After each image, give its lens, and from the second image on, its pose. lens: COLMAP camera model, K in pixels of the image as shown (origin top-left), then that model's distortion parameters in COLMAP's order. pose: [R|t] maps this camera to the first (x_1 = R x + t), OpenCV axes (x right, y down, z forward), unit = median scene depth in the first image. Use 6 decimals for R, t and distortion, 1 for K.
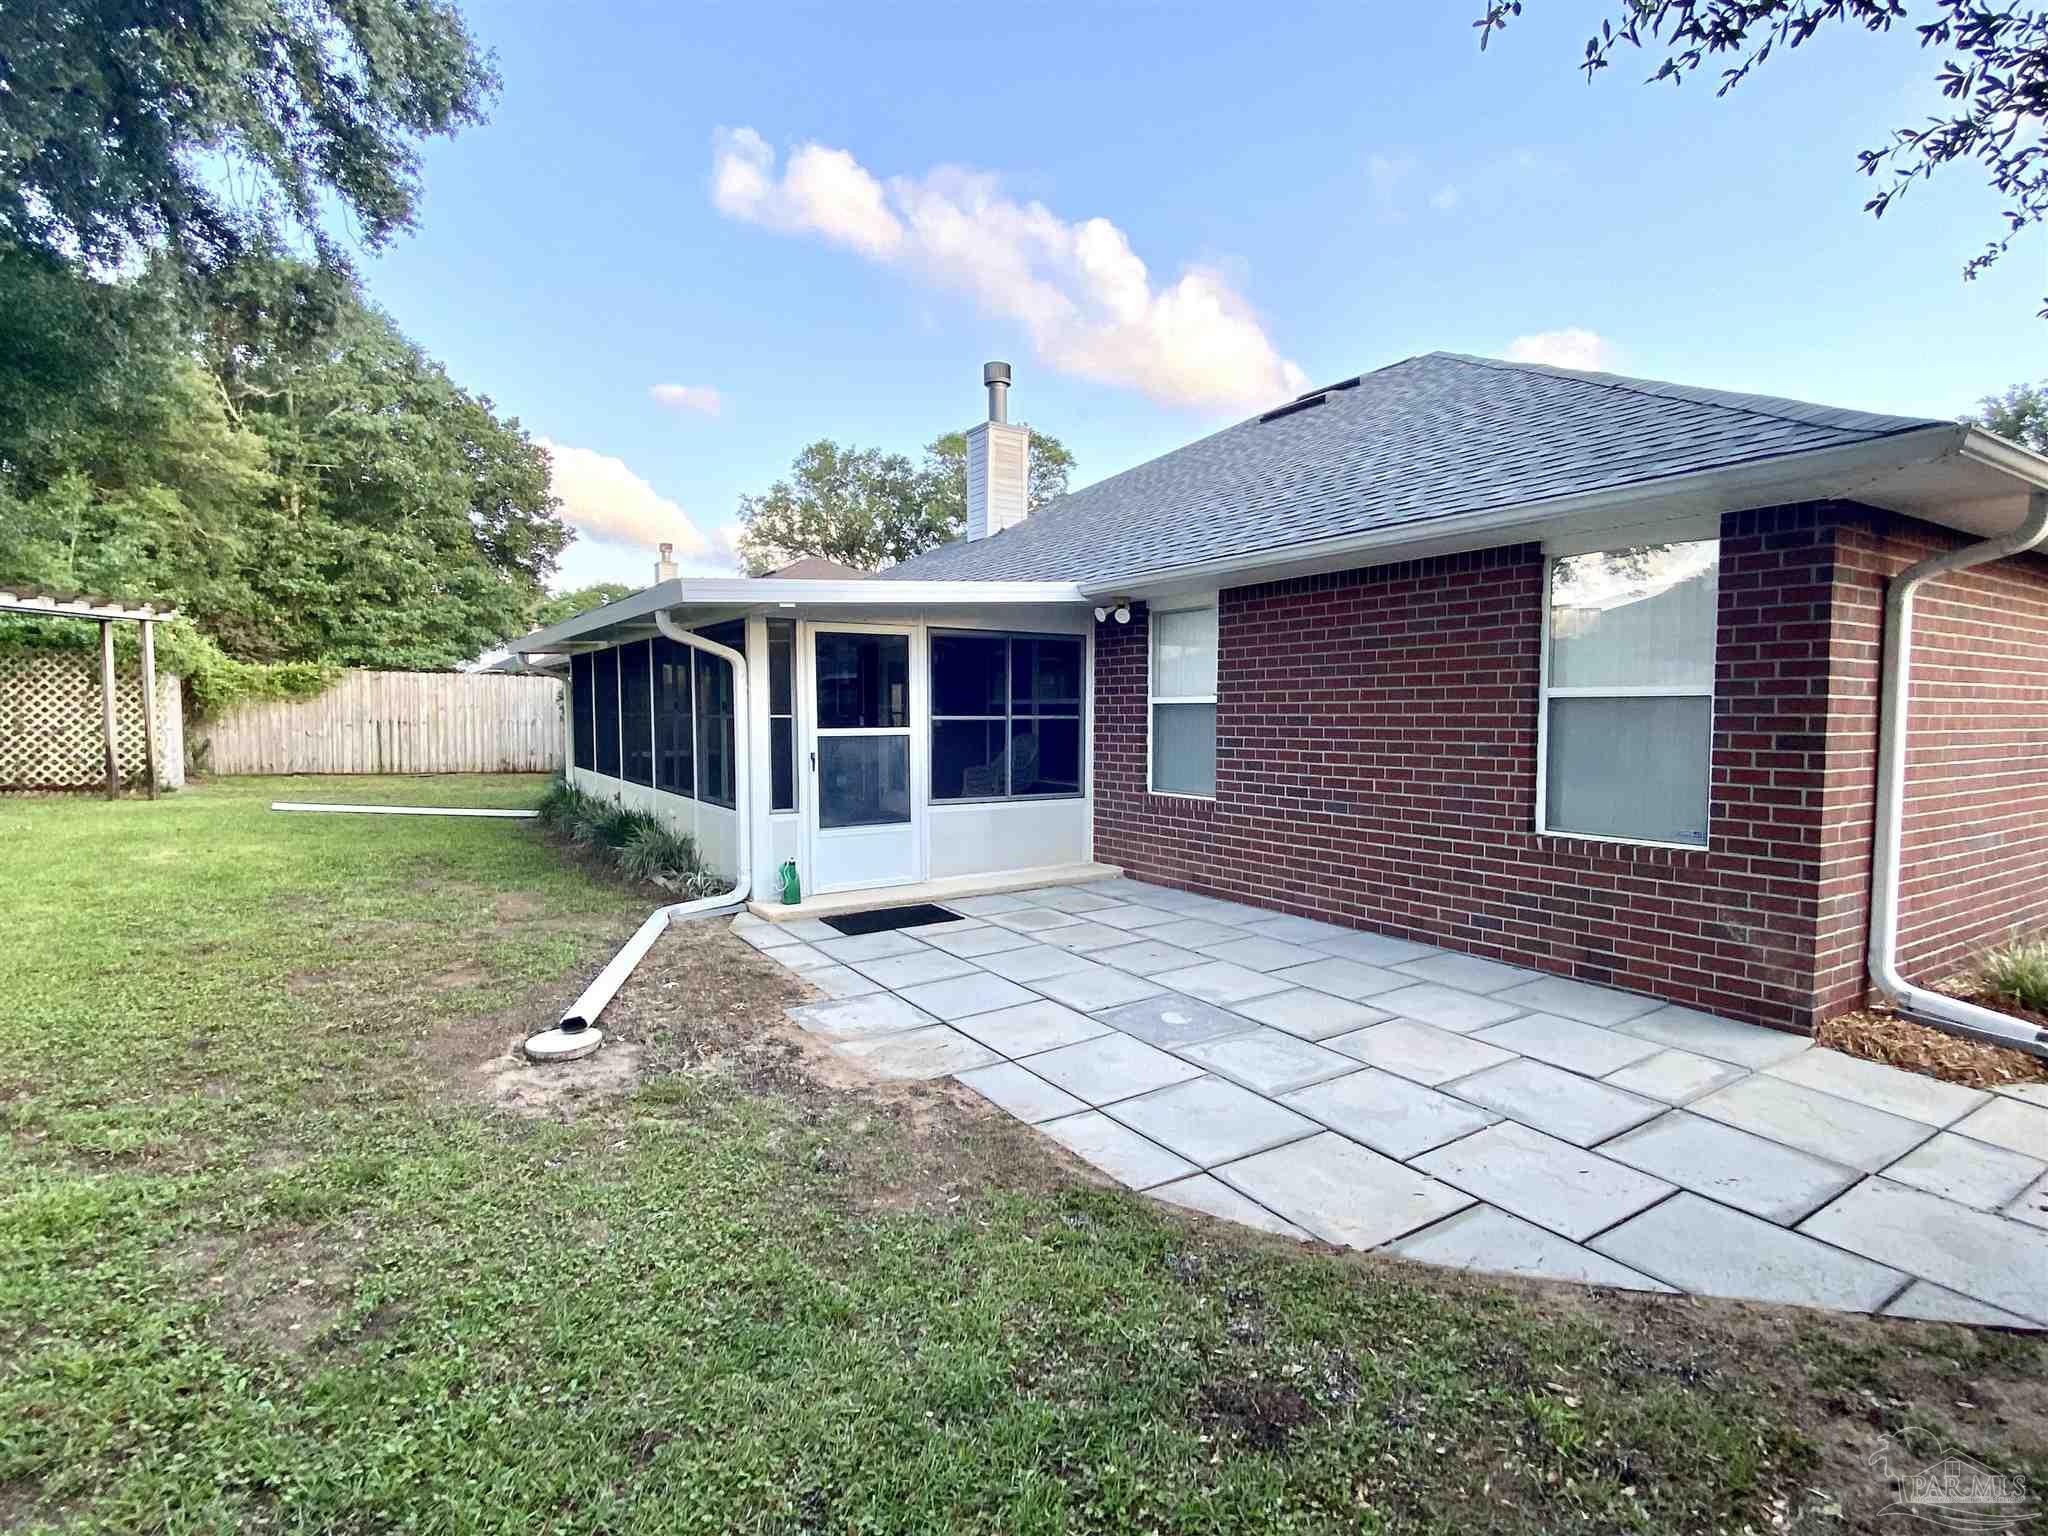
lens RADIAL K [[1011.0, 0, 1029.4], [0, 1011.0, 760.3], [0, 0, 1]] dist [0.002296, 0.000133]
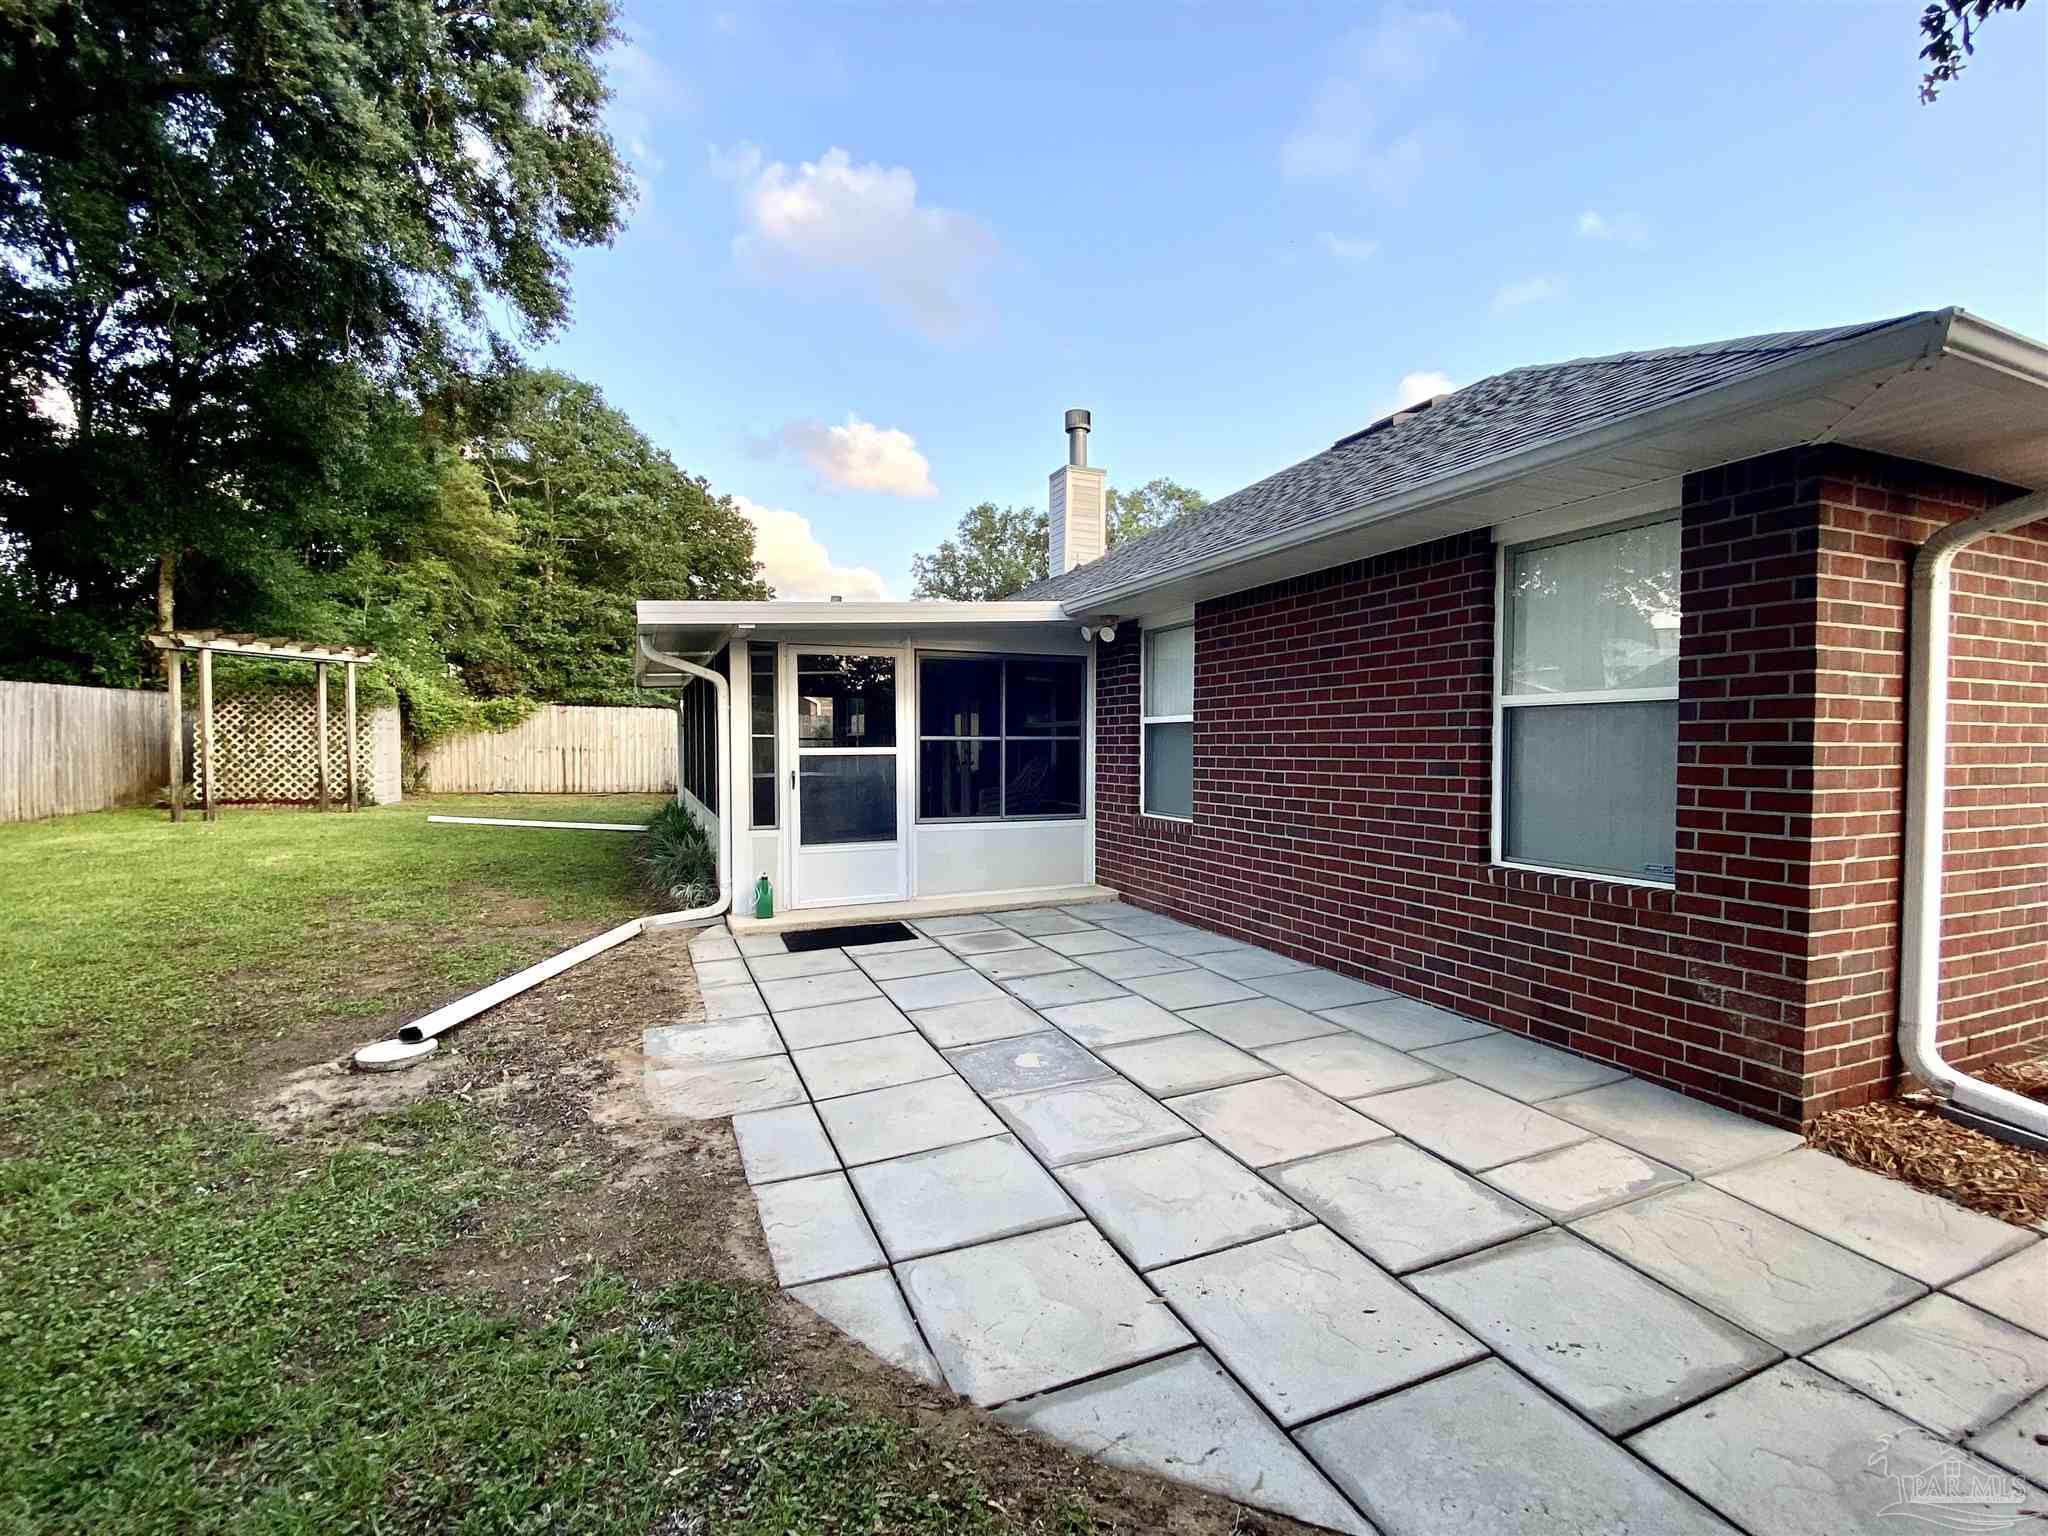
lens RADIAL K [[915.1, 0, 1035.6], [0, 915.1, 763.4], [0, 0, 1]] dist [0.004370, -0.005152]
pose [[0.986228, 0.003268, -0.165360, 0.214692], [-0.007847, 0.999603, -0.027045, 0.008969], [0.165207, 0.027970, 0.985862, 0.141413]]
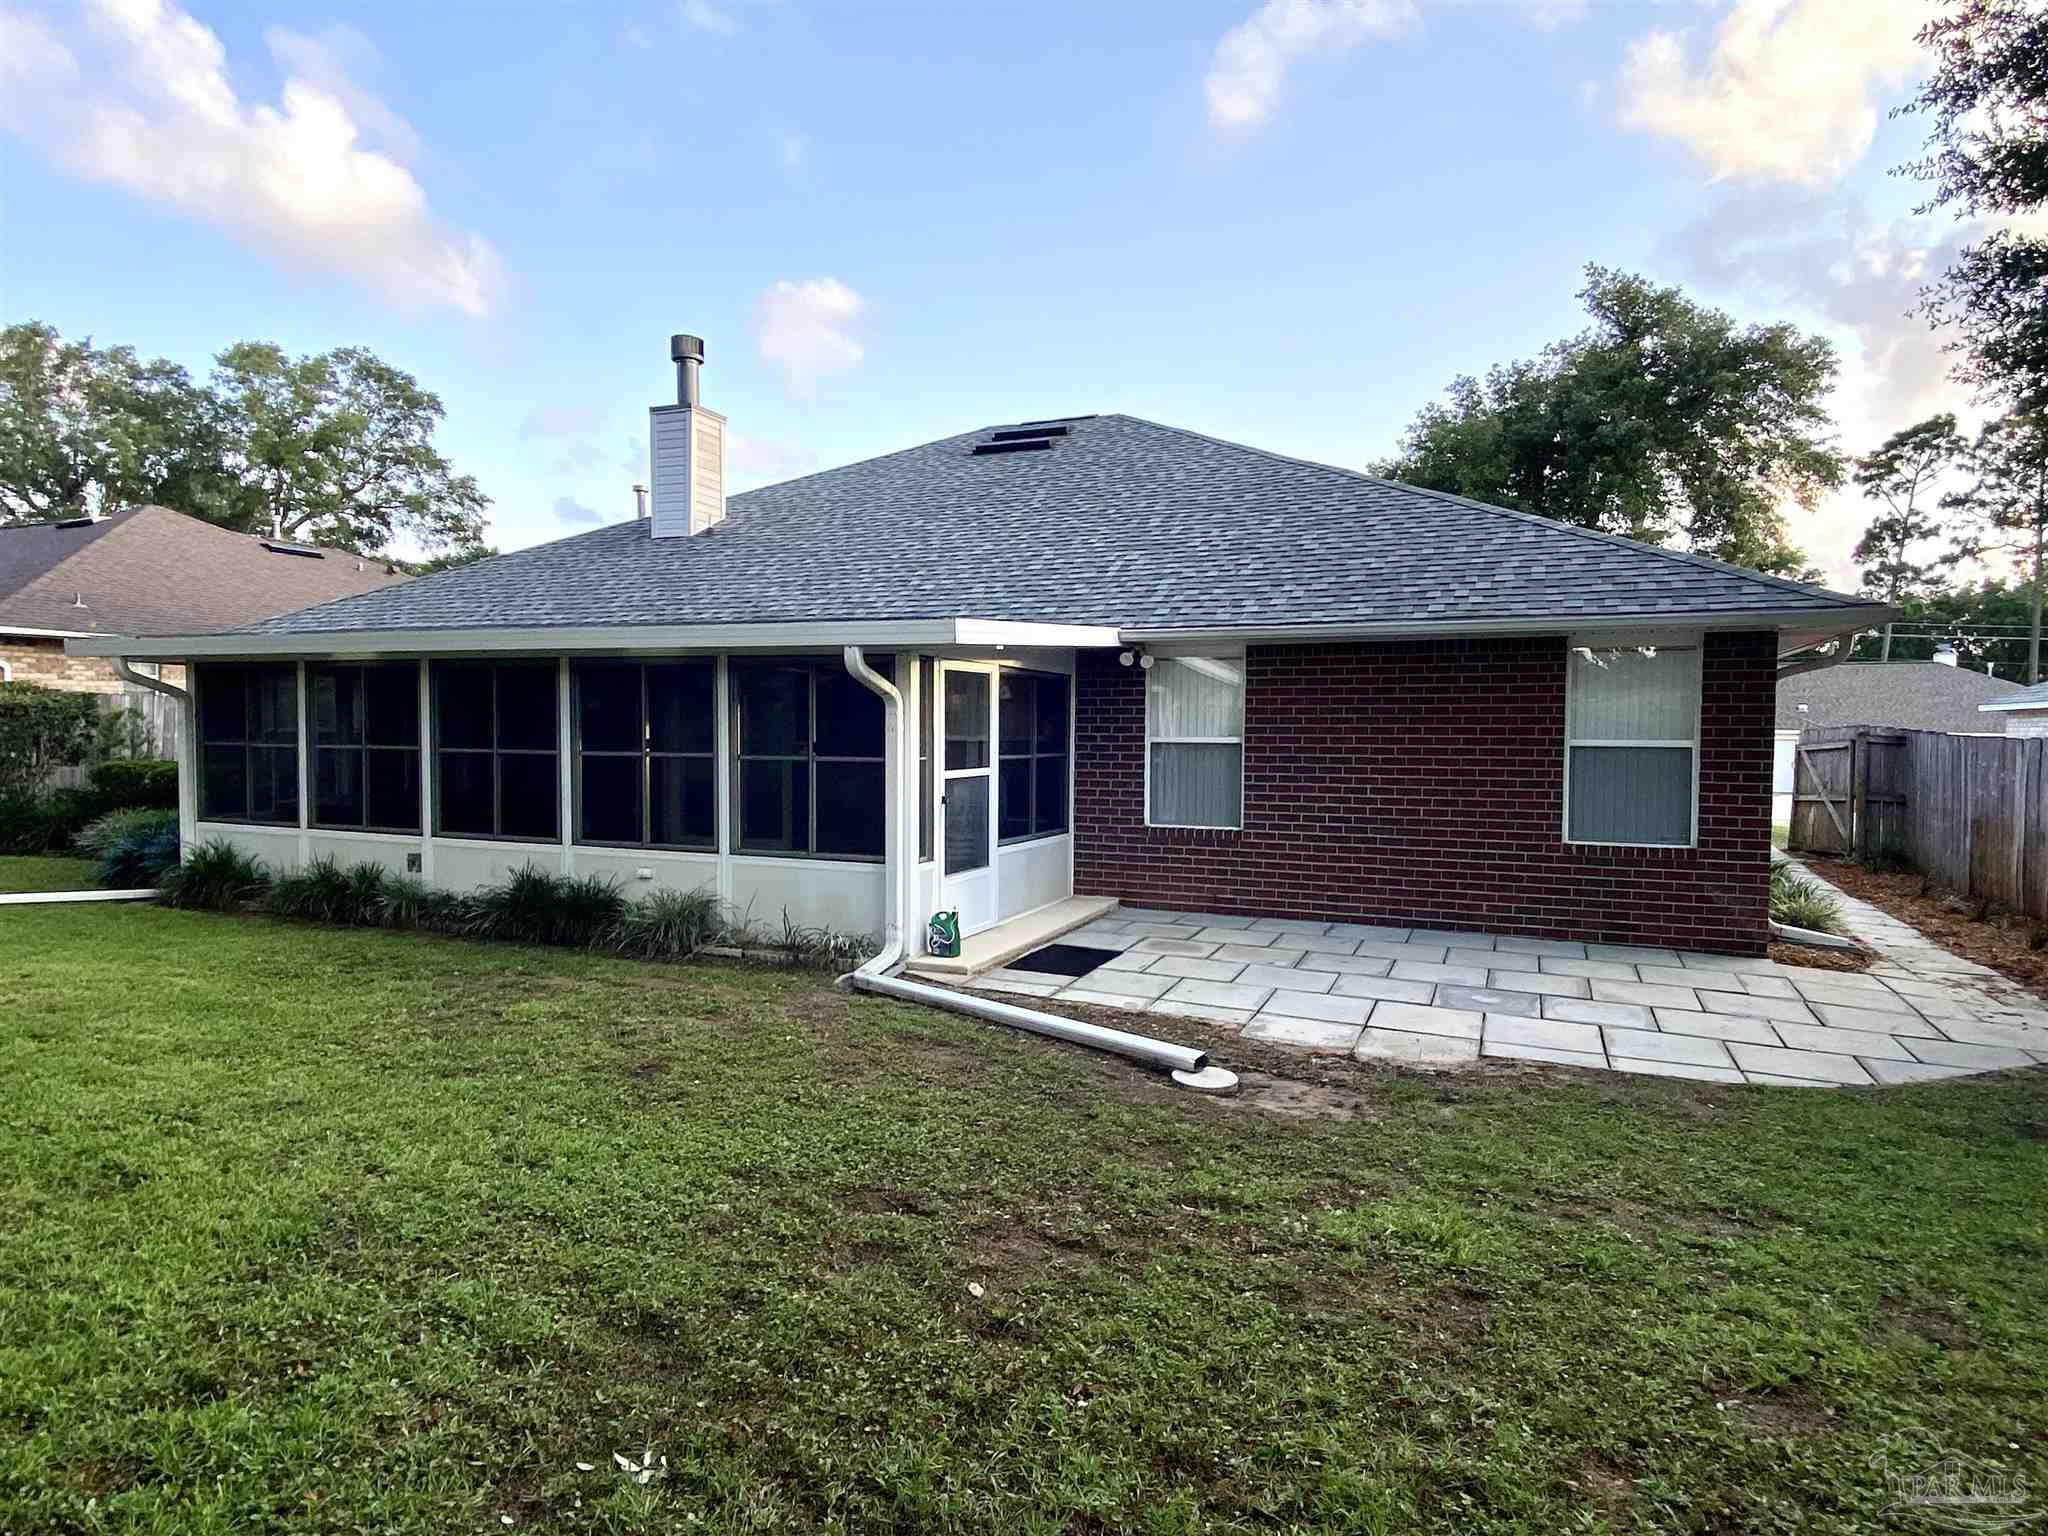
lens RADIAL K [[1160.3, 0, 1012.8], [0, 1160.3, 765.0], [0, 0, 1]] dist [0.017084, -0.001743]
pose [[0.836035, -0.011146, 0.548564, -0.885328], [0.019369, 0.999770, -0.009207, -0.030814], [-0.548335, 0.018322, 0.836058, 0.061072]]
